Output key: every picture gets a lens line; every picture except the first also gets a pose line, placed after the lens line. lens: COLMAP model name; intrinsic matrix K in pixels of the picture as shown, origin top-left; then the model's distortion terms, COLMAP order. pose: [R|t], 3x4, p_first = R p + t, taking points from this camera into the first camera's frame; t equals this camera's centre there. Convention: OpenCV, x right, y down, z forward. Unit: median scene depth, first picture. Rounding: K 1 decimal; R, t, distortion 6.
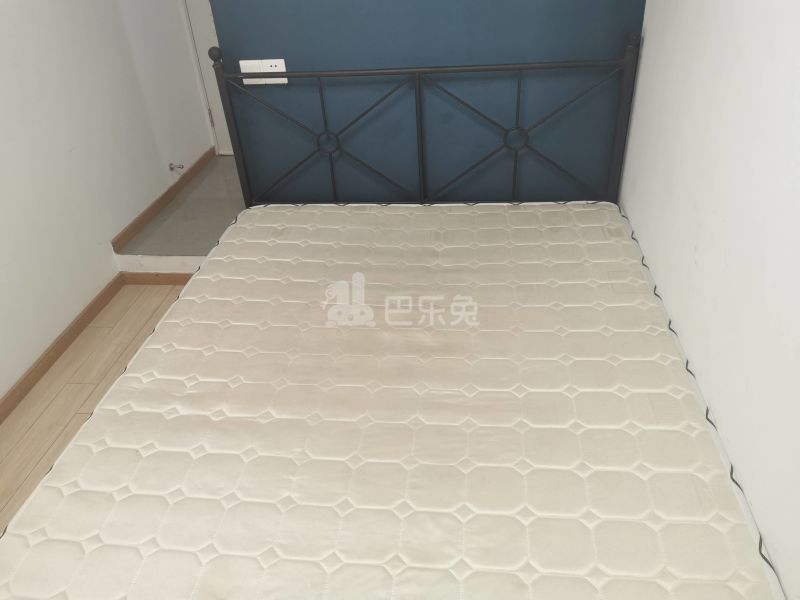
lens RADIAL K [[622.0, 0, 400.0], [0, 622.0, 300.0], [0, 0, 1]] dist [0.007471, -0.001816]
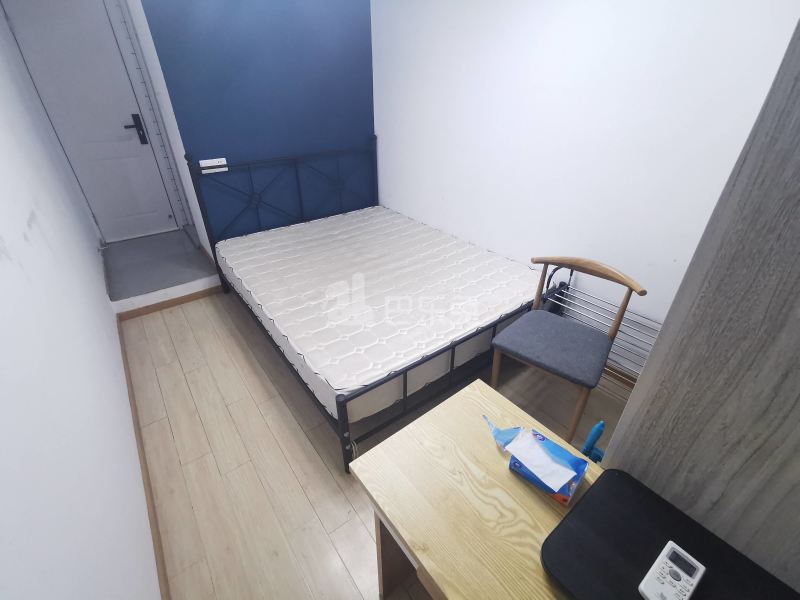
lens RADIAL K [[369.5, 0, 400.0], [0, 369.5, 300.0], [0, 0, 1]] dist [-0.000856, -0.000790]
pose [[0.719736, -0.309097, 0.621642, -0.624908], [0.348895, 0.935172, 0.061042, 0.132253], [-0.600210, 0.172953, 0.780920, -0.117257]]
